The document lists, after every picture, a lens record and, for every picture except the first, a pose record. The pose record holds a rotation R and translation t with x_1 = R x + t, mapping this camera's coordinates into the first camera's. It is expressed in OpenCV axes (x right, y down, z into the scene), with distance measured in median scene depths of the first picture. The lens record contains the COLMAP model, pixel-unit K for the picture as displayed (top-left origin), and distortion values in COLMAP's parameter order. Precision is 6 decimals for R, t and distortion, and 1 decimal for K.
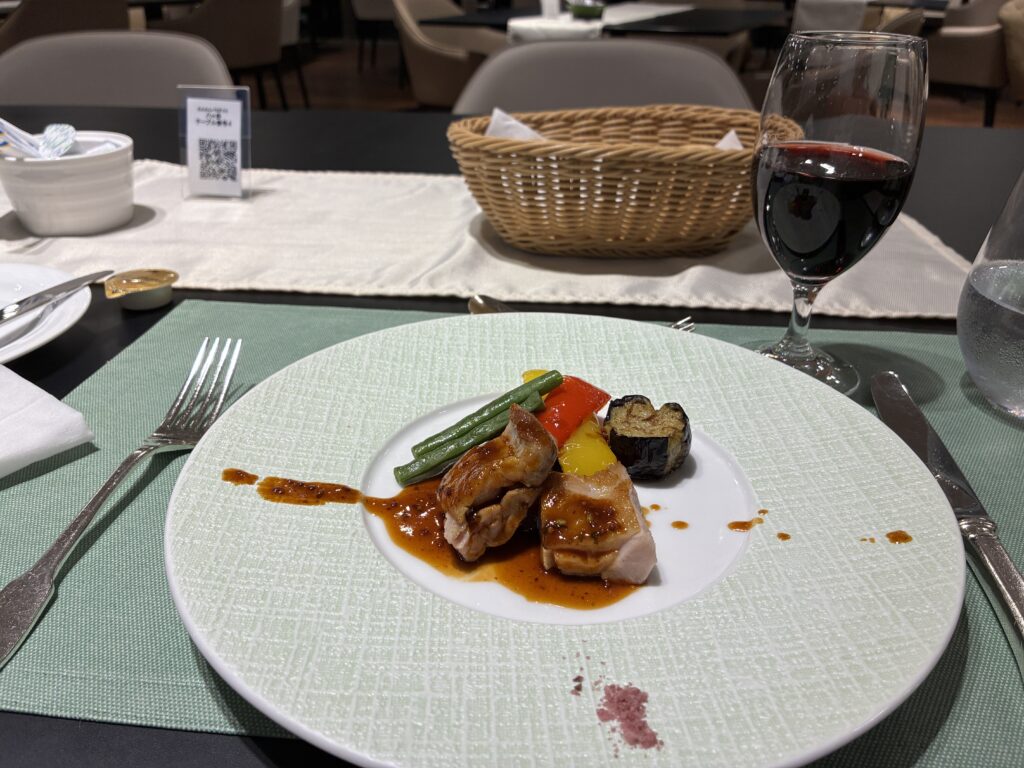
lens RADIAL K [[771.8, 0, 511.0], [0, 771.8, 362.5], [0, 0, 1]] dist [-0.000940, 0.005603]
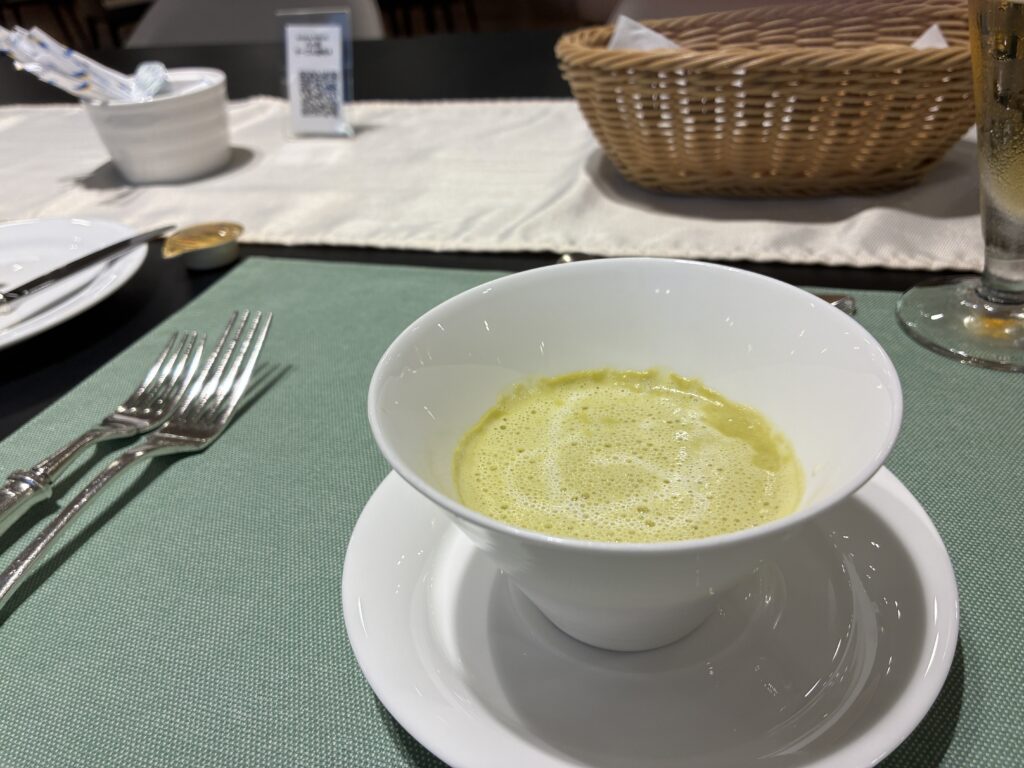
lens RADIAL K [[771.8, 0, 511.0], [0, 771.8, 362.5], [0, 0, 1]] dist [-0.000940, 0.005603]
pose [[0.976605, 0.028580, -0.213132, 0.058900], [-0.009381, 0.995847, 0.090553, -0.038966], [0.214835, -0.086436, 0.972818, 0.167172]]
